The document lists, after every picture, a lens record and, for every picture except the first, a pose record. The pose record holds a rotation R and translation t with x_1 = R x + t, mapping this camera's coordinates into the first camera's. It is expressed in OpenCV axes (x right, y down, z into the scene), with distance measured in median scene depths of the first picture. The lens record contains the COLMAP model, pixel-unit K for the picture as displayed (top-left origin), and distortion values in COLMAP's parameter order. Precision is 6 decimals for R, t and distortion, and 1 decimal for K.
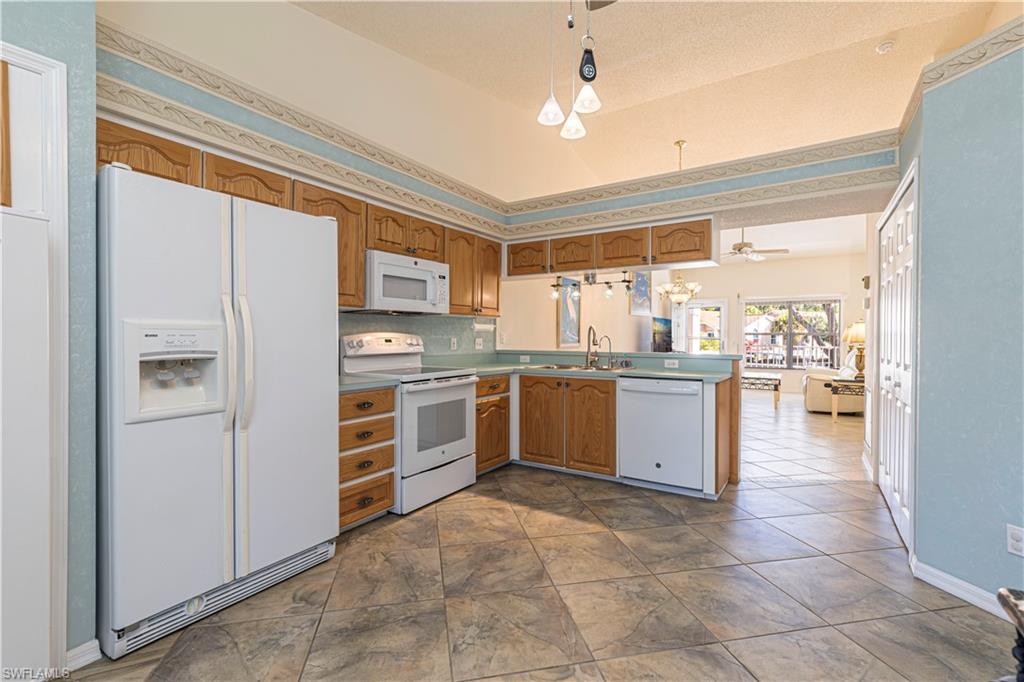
lens RADIAL K [[457.3, 0, 516.5], [0, 457.3, 340.2], [0, 0, 1]] dist [0.009348, -0.000880]
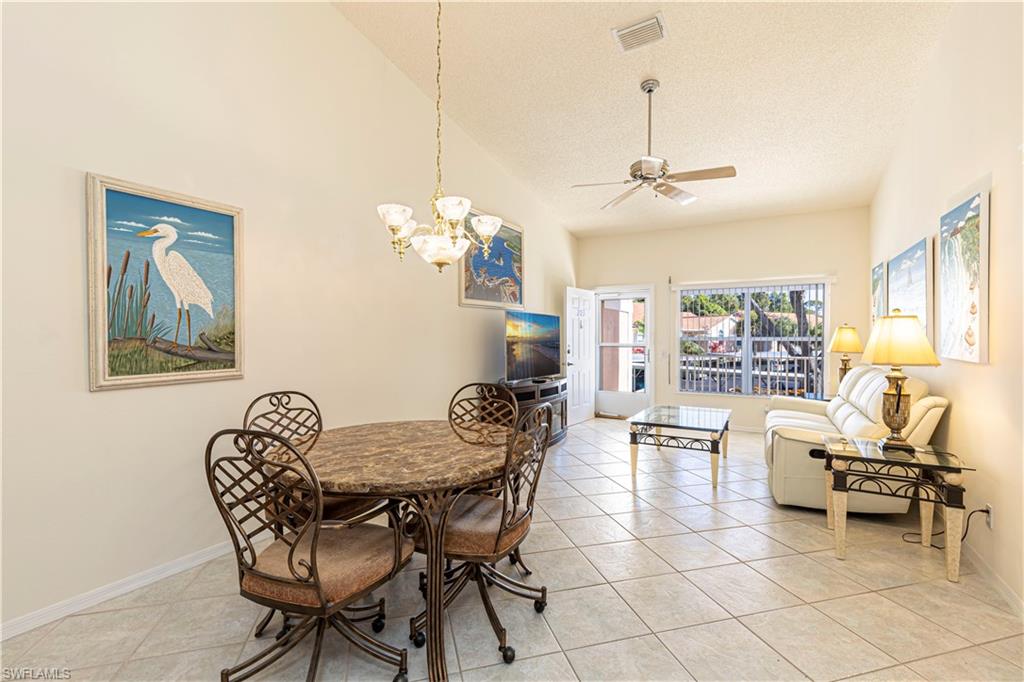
lens RADIAL K [[457.3, 0, 516.5], [0, 457.3, 340.2], [0, 0, 1]] dist [0.009348, -0.000880]
pose [[0.998519, -0.004448, 0.054221, 0.721355], [0.004671, 0.999981, -0.003978, -0.031189], [-0.054202, 0.004225, 0.998521, 1.138360]]
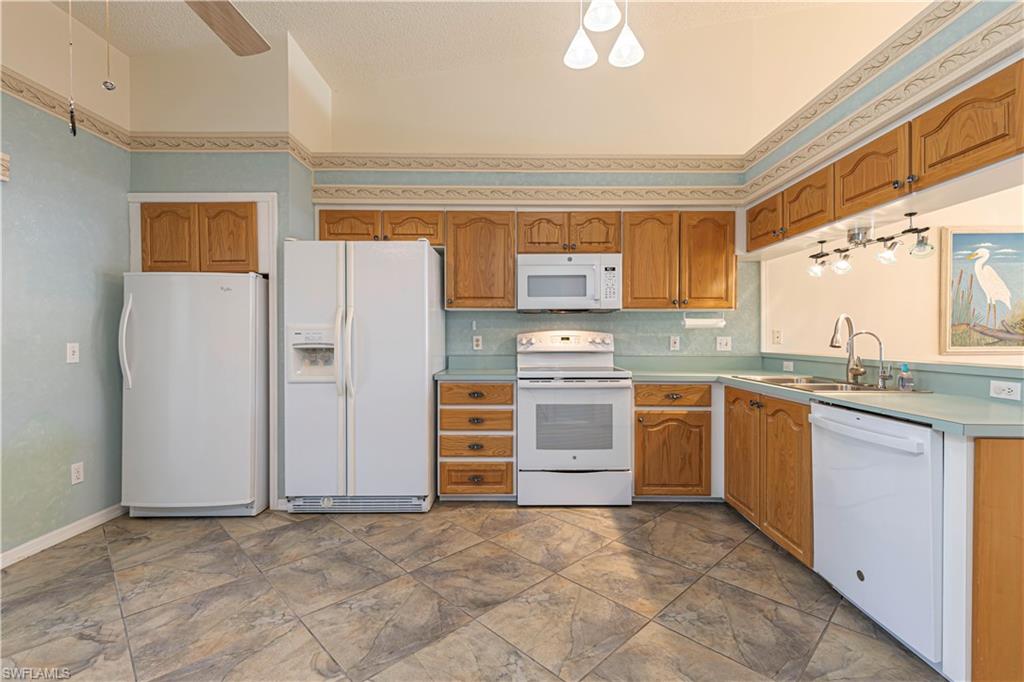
lens RADIAL K [[457.3, 0, 516.5], [0, 457.3, 340.2], [0, 0, 1]] dist [0.009348, -0.000880]
pose [[0.538255, 0.005572, -0.842763, 0.543046], [-0.006159, 0.999977, 0.002678, 0.002622], [0.842759, 0.003749, 0.538277, 0.378755]]
